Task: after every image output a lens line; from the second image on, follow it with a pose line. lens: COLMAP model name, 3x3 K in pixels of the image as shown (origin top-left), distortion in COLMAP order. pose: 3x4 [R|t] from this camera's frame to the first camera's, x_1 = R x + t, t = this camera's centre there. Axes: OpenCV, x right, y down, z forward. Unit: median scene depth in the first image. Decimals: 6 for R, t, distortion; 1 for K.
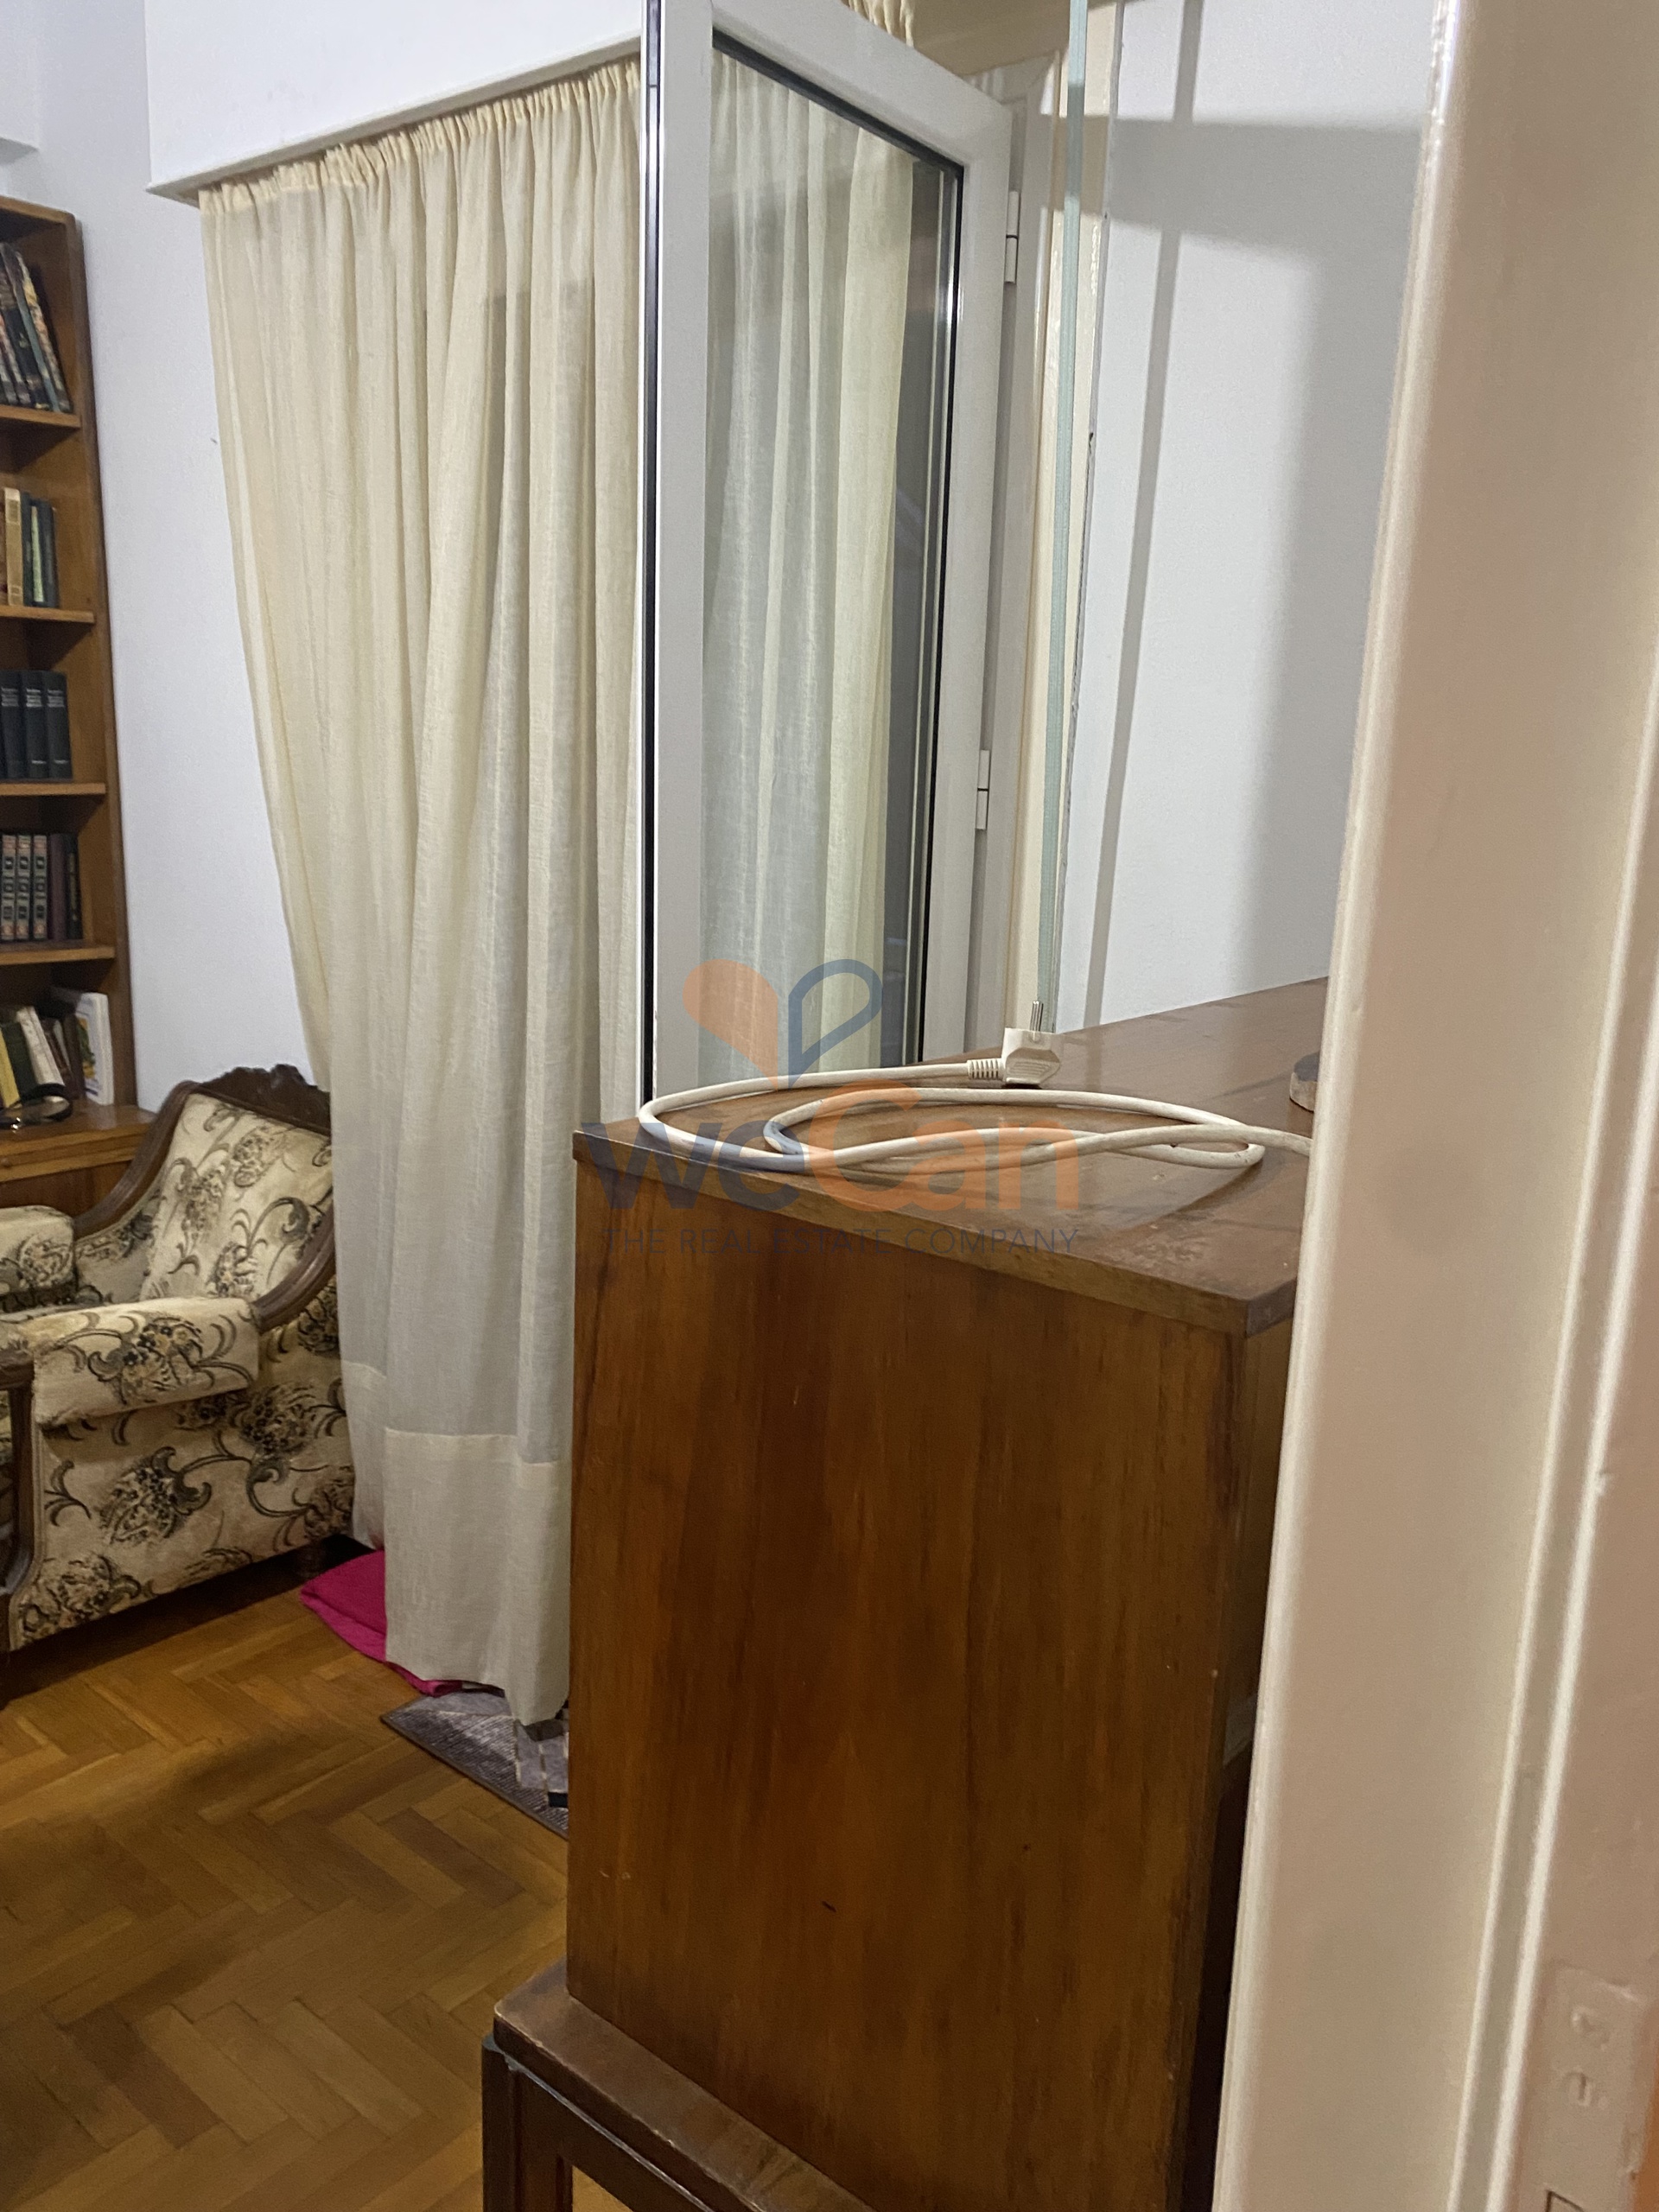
lens RADIAL K [[1695.4, 0, 810.3], [0, 1695.4, 1115.9], [0, 0, 1]] dist [0.041884, -0.022113]
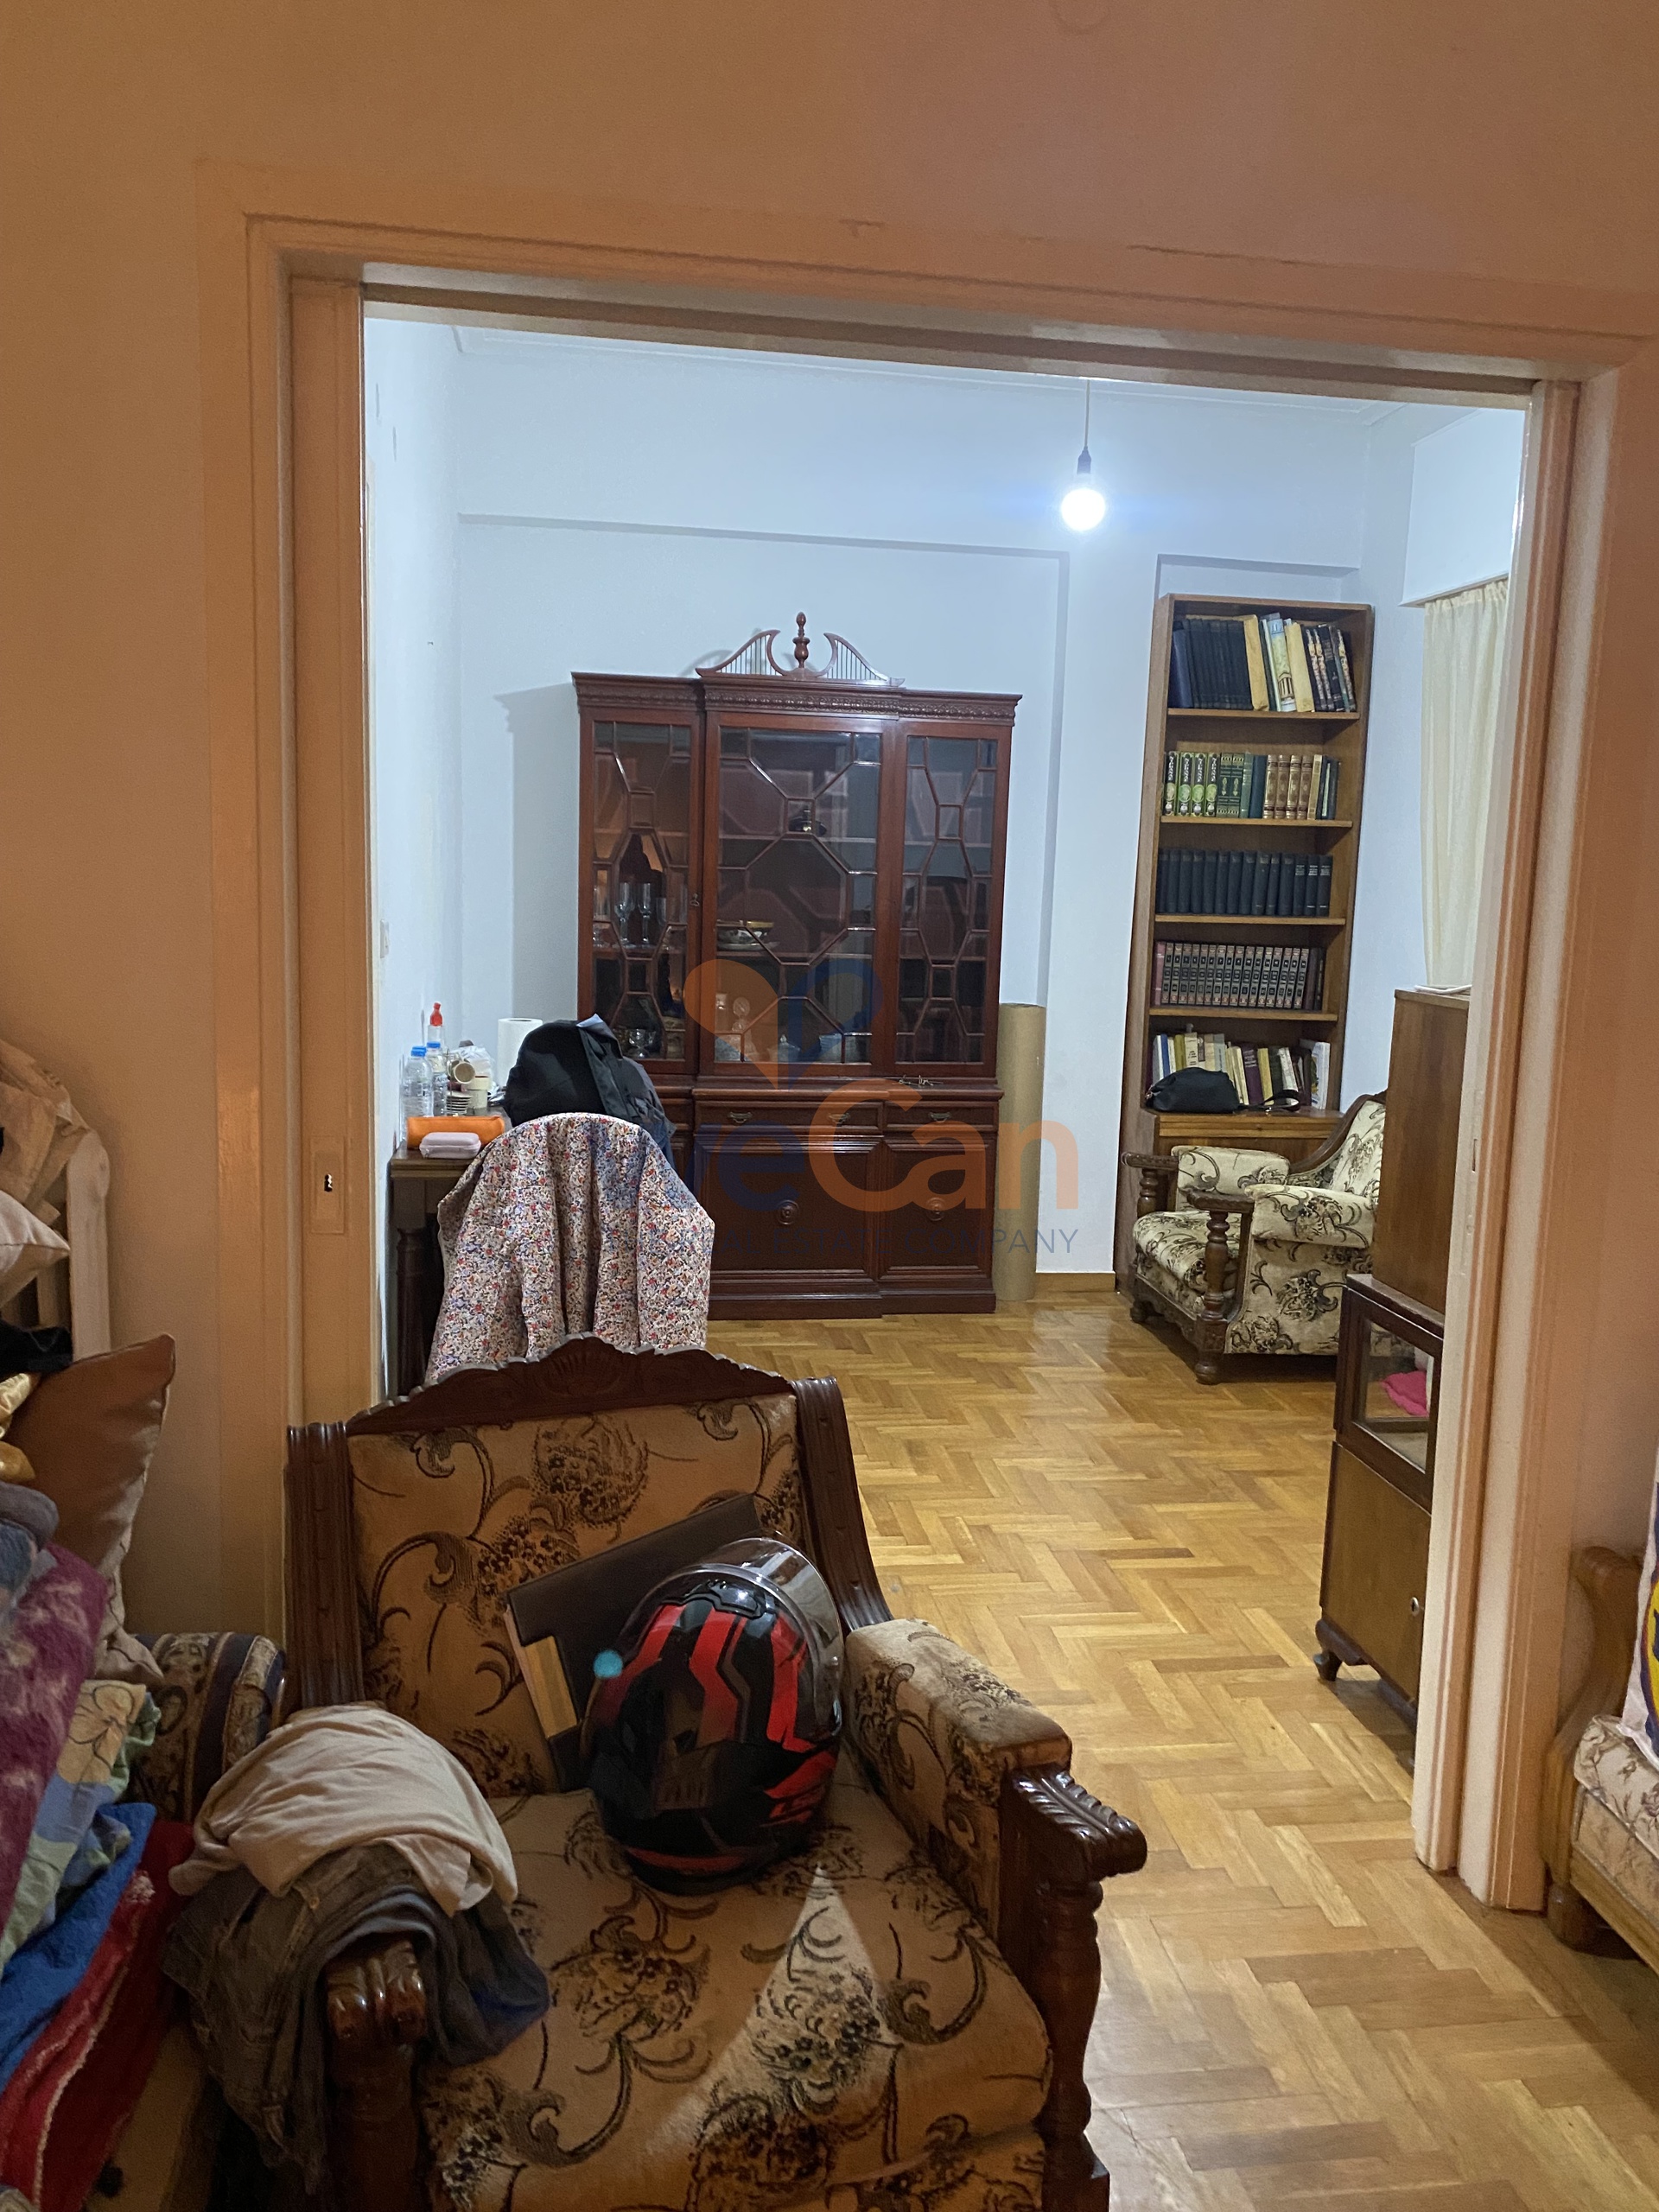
lens RADIAL K [[1695.4, 0, 822.0], [0, 1695.4, 1094.5], [0, 0, 1]] dist [0.041884, -0.022113]
pose [[0.748185, 0.075963, -0.659128, 0.347840], [-0.153741, 0.986236, -0.060852, 0.171087], [0.645433, 0.146863, 0.749565, -0.615915]]
